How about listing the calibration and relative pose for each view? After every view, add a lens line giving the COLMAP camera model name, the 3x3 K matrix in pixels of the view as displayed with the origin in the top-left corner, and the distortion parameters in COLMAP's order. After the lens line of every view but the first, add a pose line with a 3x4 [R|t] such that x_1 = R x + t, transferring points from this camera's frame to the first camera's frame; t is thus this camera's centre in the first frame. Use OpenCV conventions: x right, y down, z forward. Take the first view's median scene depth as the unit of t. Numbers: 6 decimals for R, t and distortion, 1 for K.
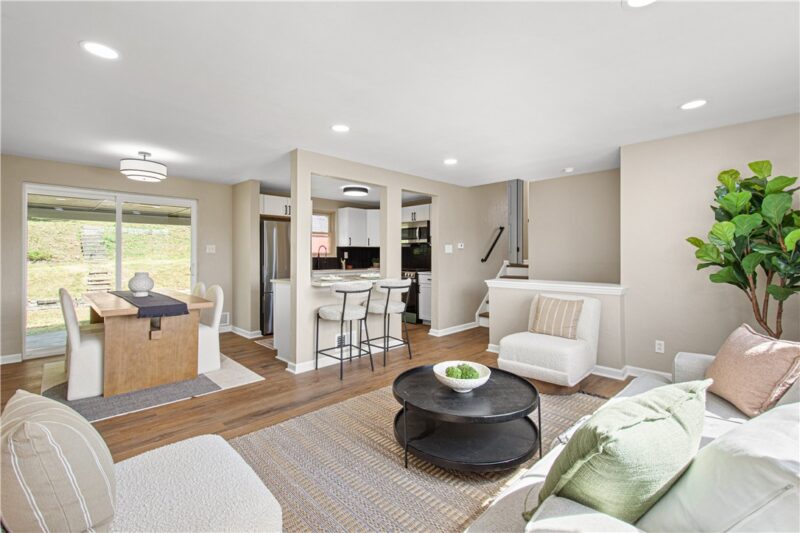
lens RADIAL K [[350.3, 0, 401.2], [0, 350.3, 256.6], [0, 0, 1]] dist [0.000988, 0.000022]
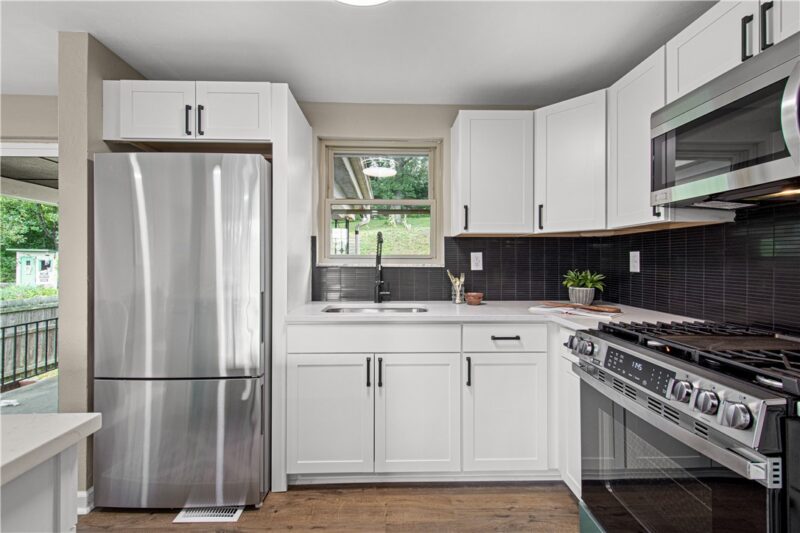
lens RADIAL K [[348.6, 0, 399.7], [0, 348.6, 258.8], [0, 0, 1]] dist [-0.001714, -0.000166]
pose [[0.726250, -0.002376, -0.687426, 0.028163], [-0.006049, 0.999933, -0.009846, -0.002548], [0.687404, 0.011309, 0.726187, 0.713169]]
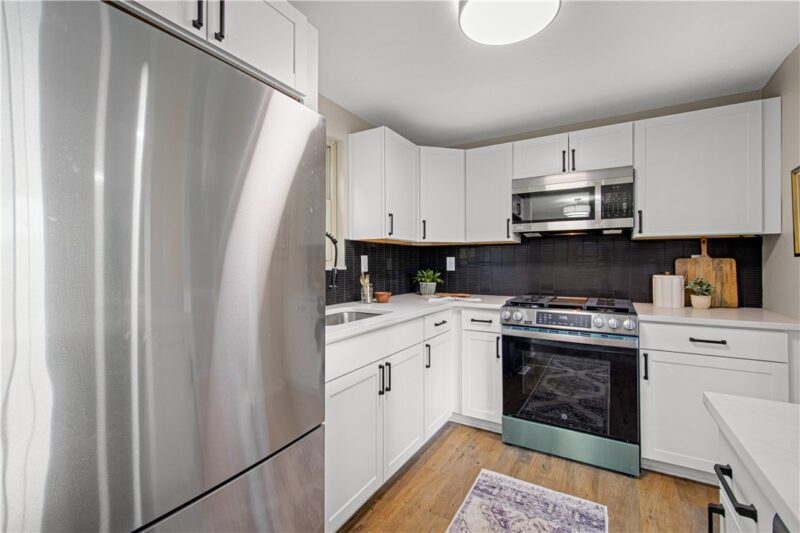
lens RADIAL K [[350.3, 0, 401.2], [0, 350.3, 256.6], [0, 0, 1]] dist [0.000988, 0.000022]
pose [[0.966848, 0.009085, 0.255192, -0.222237], [-0.002853, 0.999689, -0.024779, -0.001975], [-0.255337, 0.023230, 0.966573, 0.638597]]
